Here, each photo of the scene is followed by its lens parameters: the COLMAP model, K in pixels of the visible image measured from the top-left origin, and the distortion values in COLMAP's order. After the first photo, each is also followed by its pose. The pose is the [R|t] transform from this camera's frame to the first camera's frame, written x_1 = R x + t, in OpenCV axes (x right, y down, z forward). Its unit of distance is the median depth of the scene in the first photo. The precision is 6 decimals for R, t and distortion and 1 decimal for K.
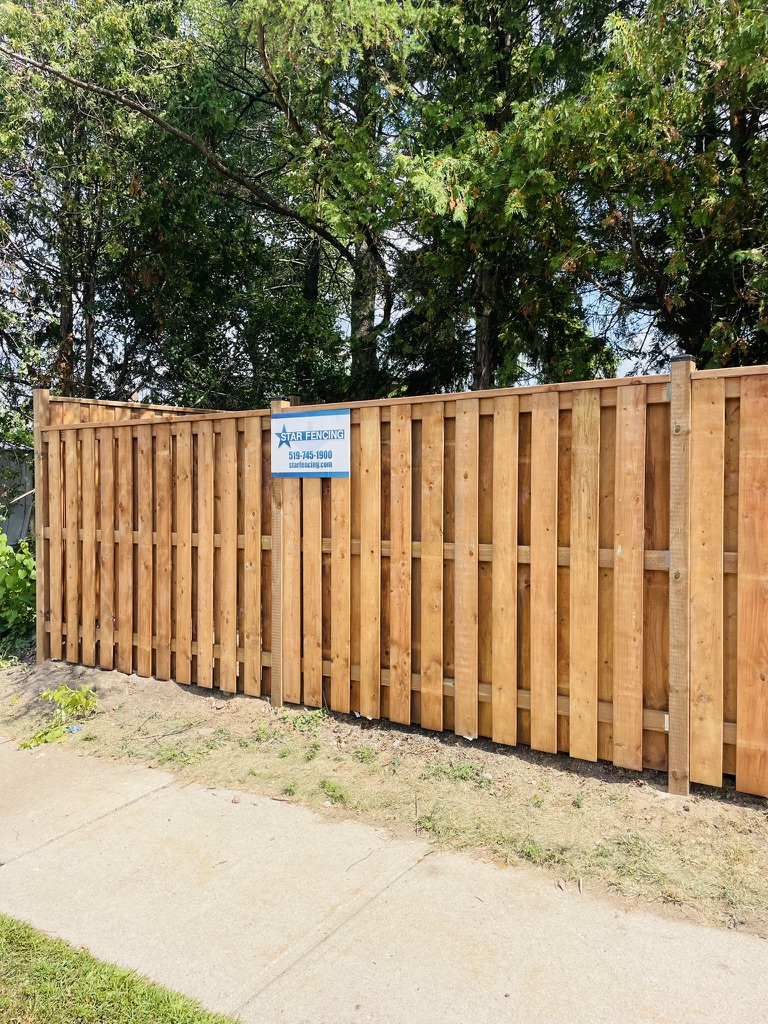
lens RADIAL K [[759.8, 0, 384.0], [0, 759.8, 512.0], [0, 0, 1]] dist [0.080721, -0.108128]
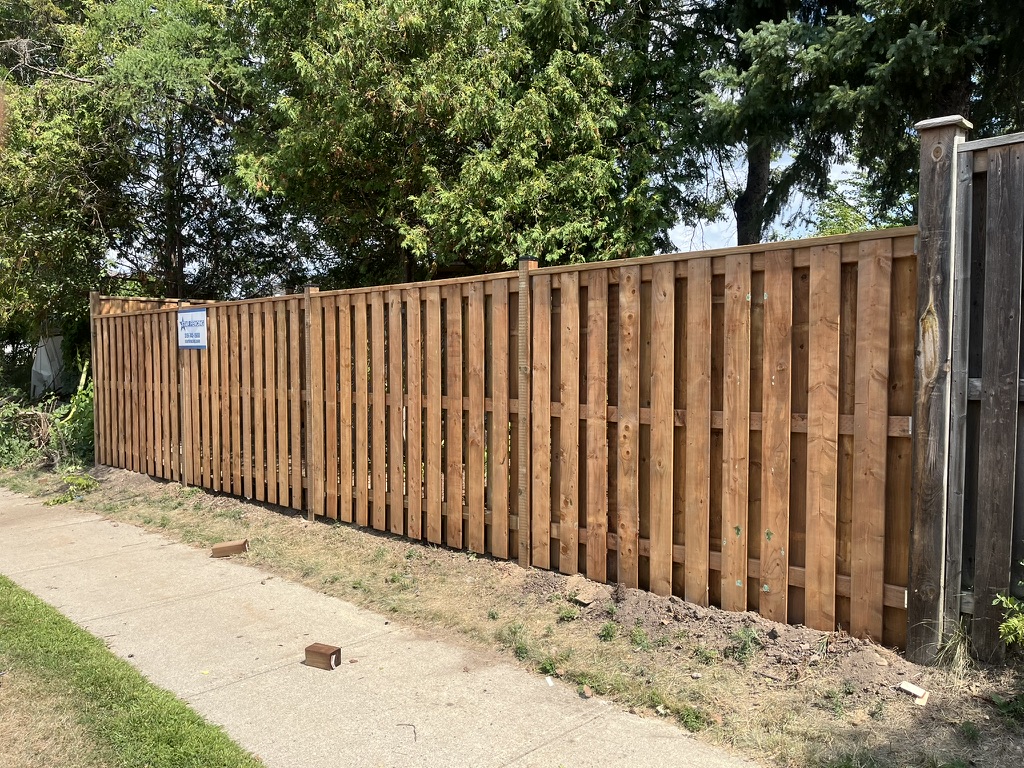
lens RADIAL K [[792.5, 0, 517.5], [0, 792.5, 403.9], [0, 0, 1]] dist [0.083937, -0.119353]
pose [[0.983606, 0.009152, -0.180101, 0.933849], [-0.002755, 0.999358, 0.035734, 0.010881], [0.180312, -0.034652, 0.982999, -0.607422]]
